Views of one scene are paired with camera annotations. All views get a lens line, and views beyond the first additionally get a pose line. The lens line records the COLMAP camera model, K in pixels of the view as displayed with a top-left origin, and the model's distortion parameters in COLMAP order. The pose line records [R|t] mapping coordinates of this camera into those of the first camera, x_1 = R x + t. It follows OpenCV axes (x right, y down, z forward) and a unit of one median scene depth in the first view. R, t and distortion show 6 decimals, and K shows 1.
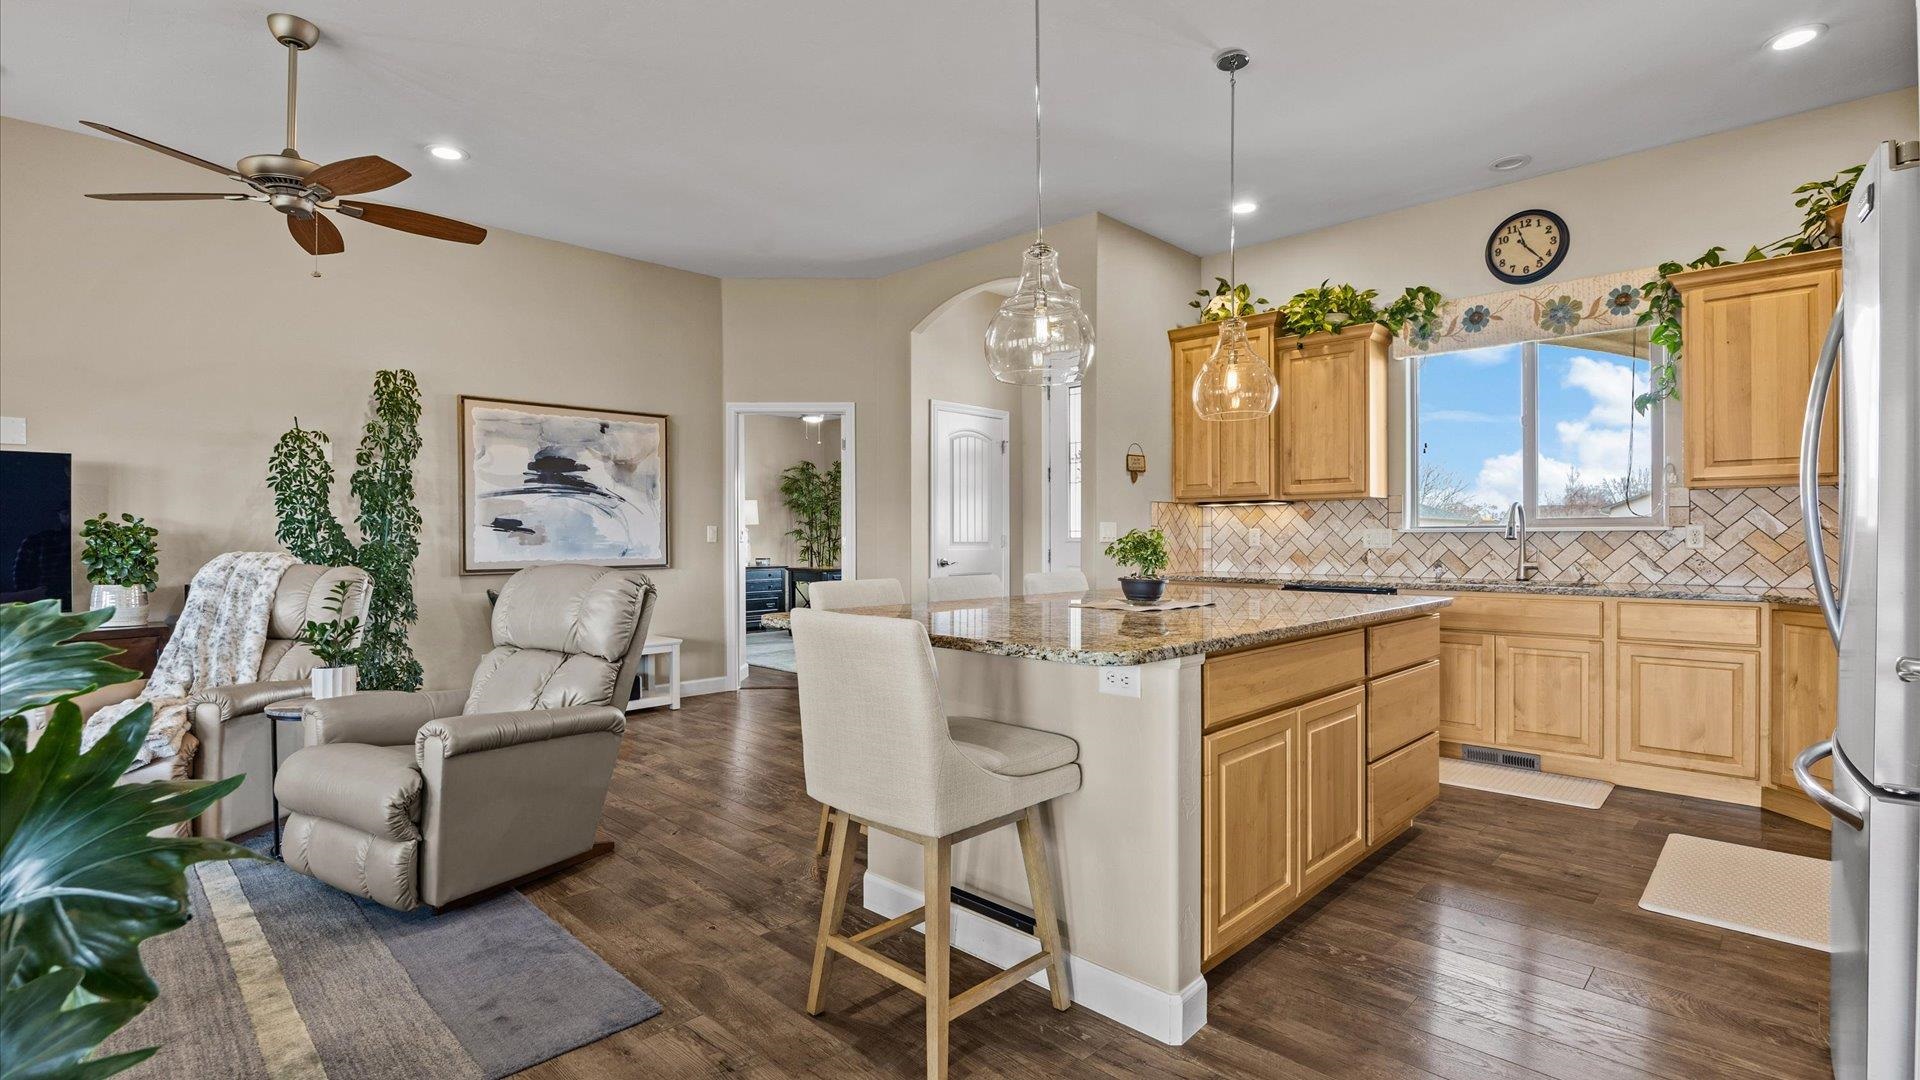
lens RADIAL K [[876.3, 0, 968.7], [0, 876.3, 540.4], [0, 0, 1]] dist [-0.014274, 0.000716]
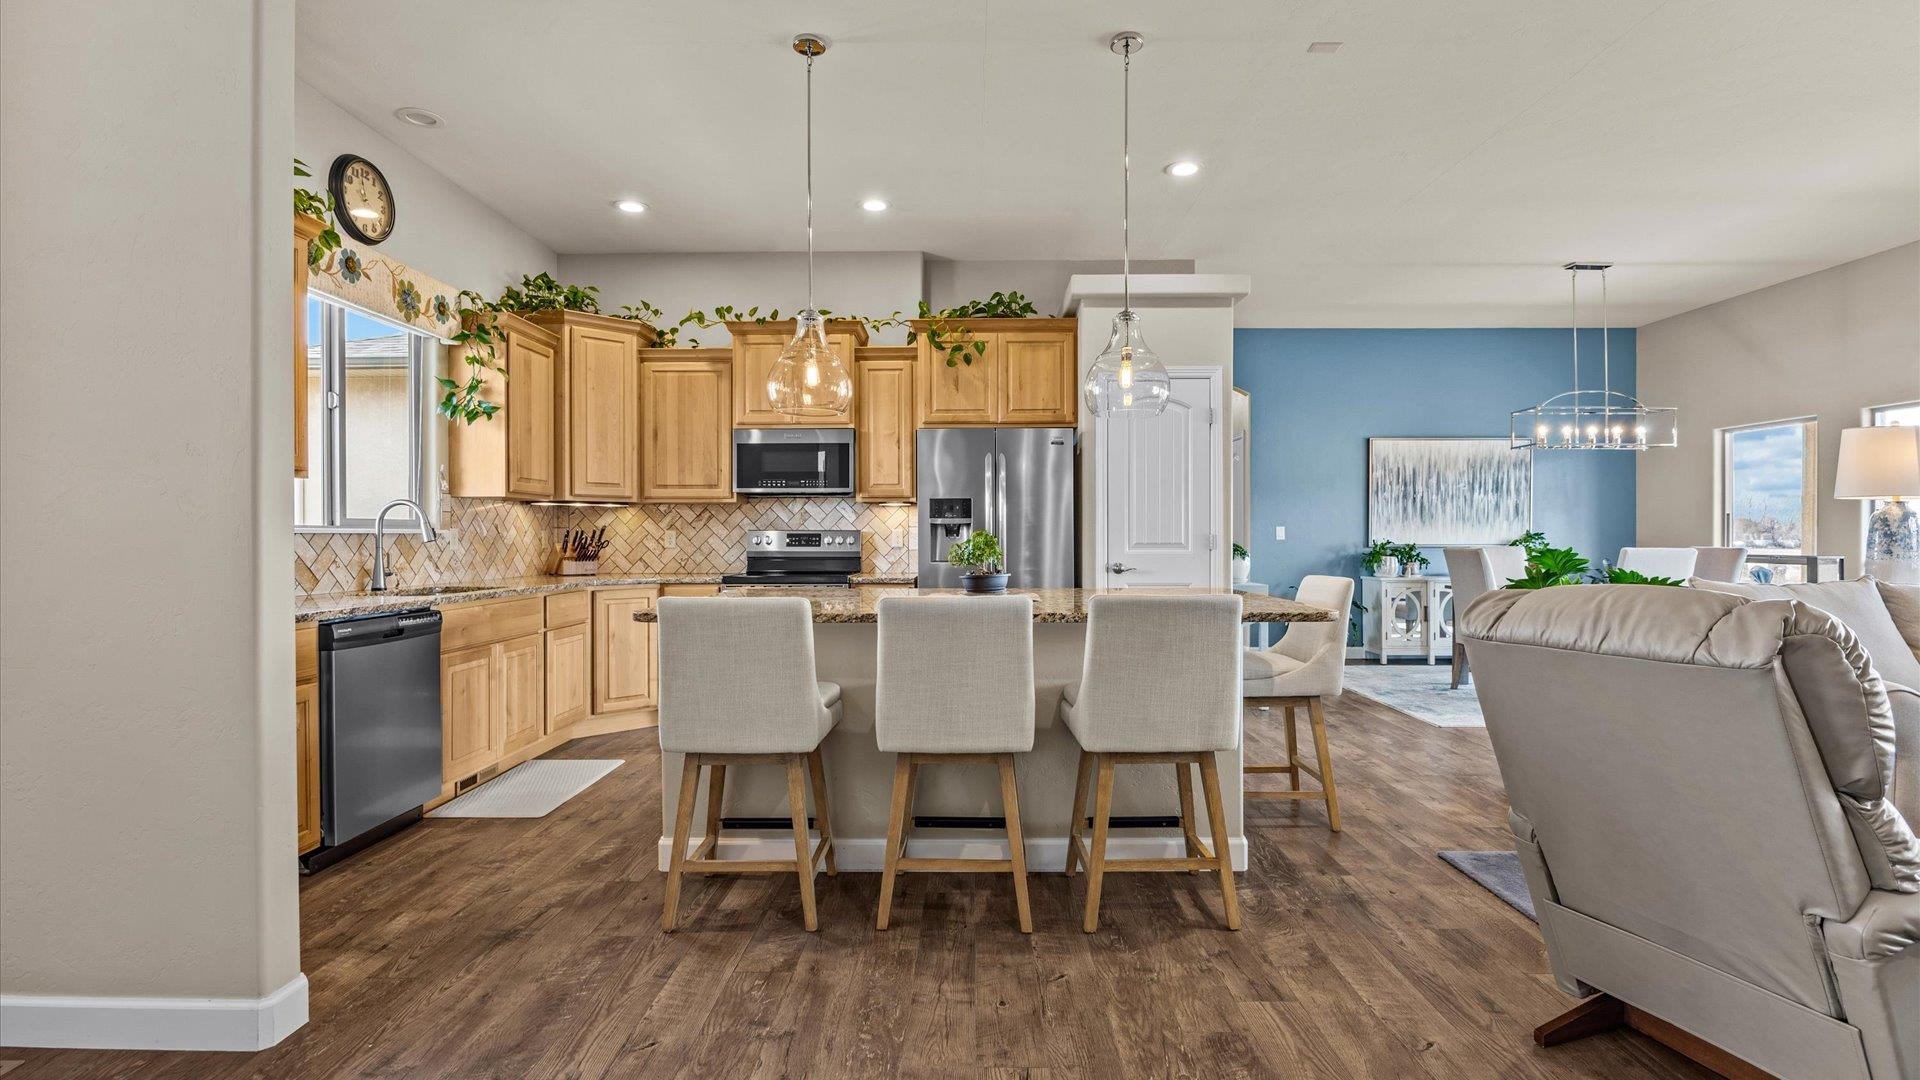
lens RADIAL K [[876.3, 0, 968.7], [0, 876.3, 540.4], [0, 0, 1]] dist [-0.014274, 0.000716]
pose [[-0.691518, 0.001448, 0.722358, -0.396633], [0.007169, 0.999963, 0.004859, -0.002972], [-0.722324, 0.008538, -0.691502, 1.182529]]
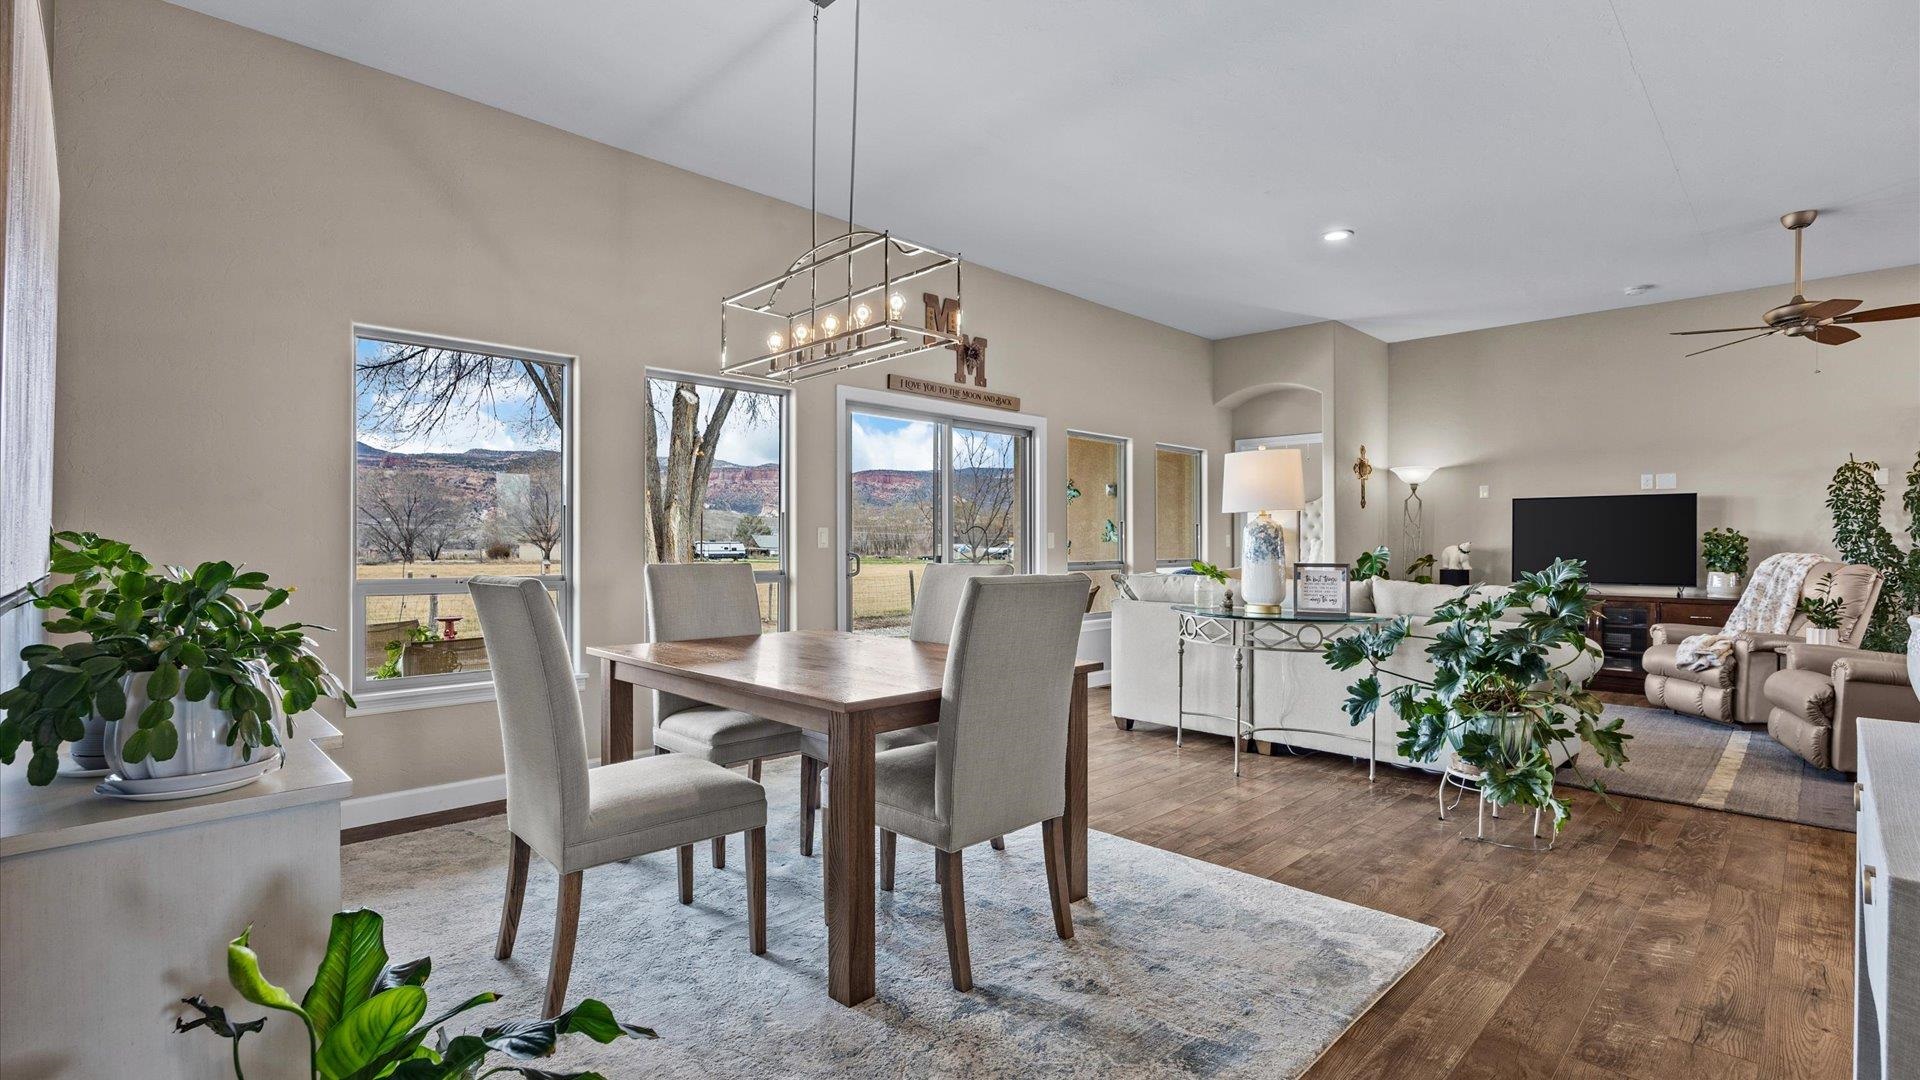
lens RADIAL K [[876.3, 0, 968.7], [0, 876.3, 540.4], [0, 0, 1]] dist [-0.014274, 0.000716]
pose [[-0.009386, 0.000802, -0.999956, 0.555619], [-0.005729, 0.999983, 0.000856, -0.001283], [0.999940, 0.005737, -0.009382, -0.335472]]
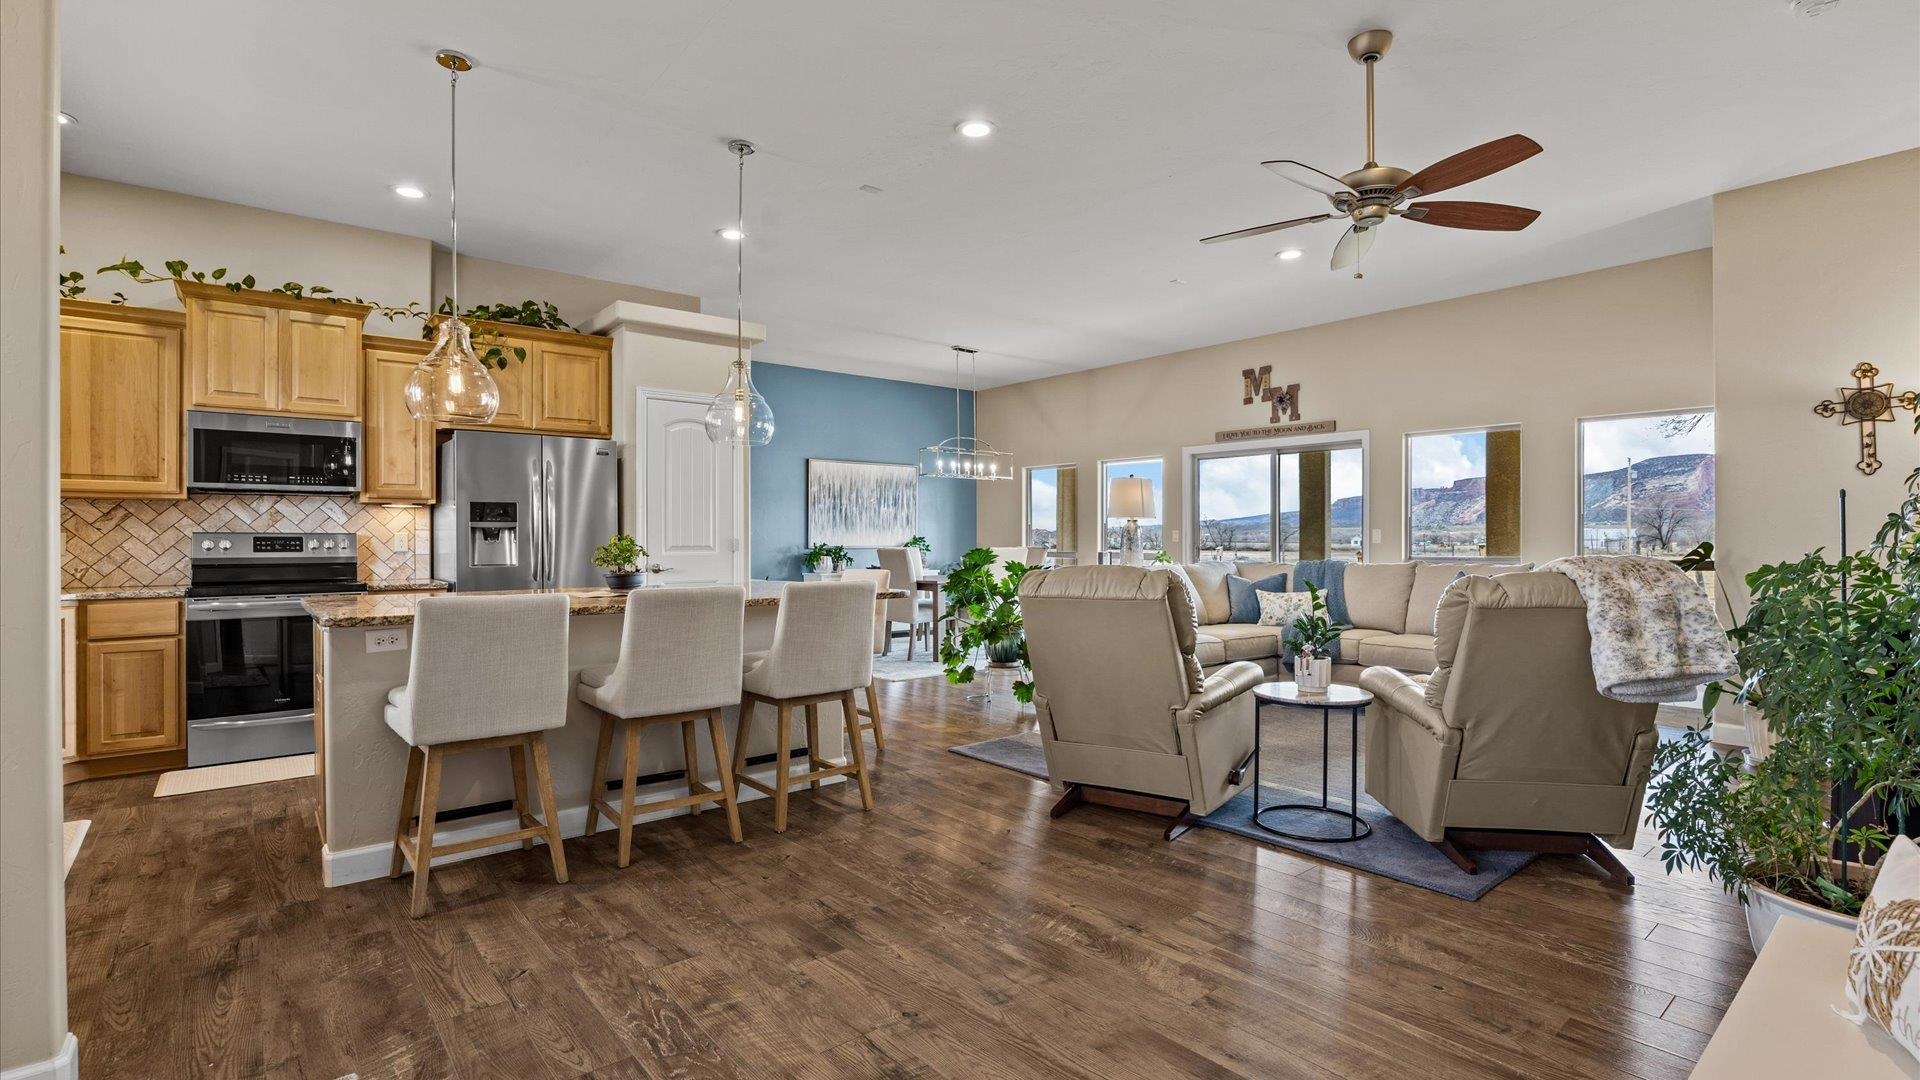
lens RADIAL K [[876.3, 0, 968.7], [0, 876.3, 540.4], [0, 0, 1]] dist [-0.014274, 0.000716]
pose [[-0.994891, 0.004354, 0.100865, -0.288832], [0.004961, 0.999971, 0.005773, -0.005841], [-0.100837, 0.006244, -0.994883, 1.472722]]
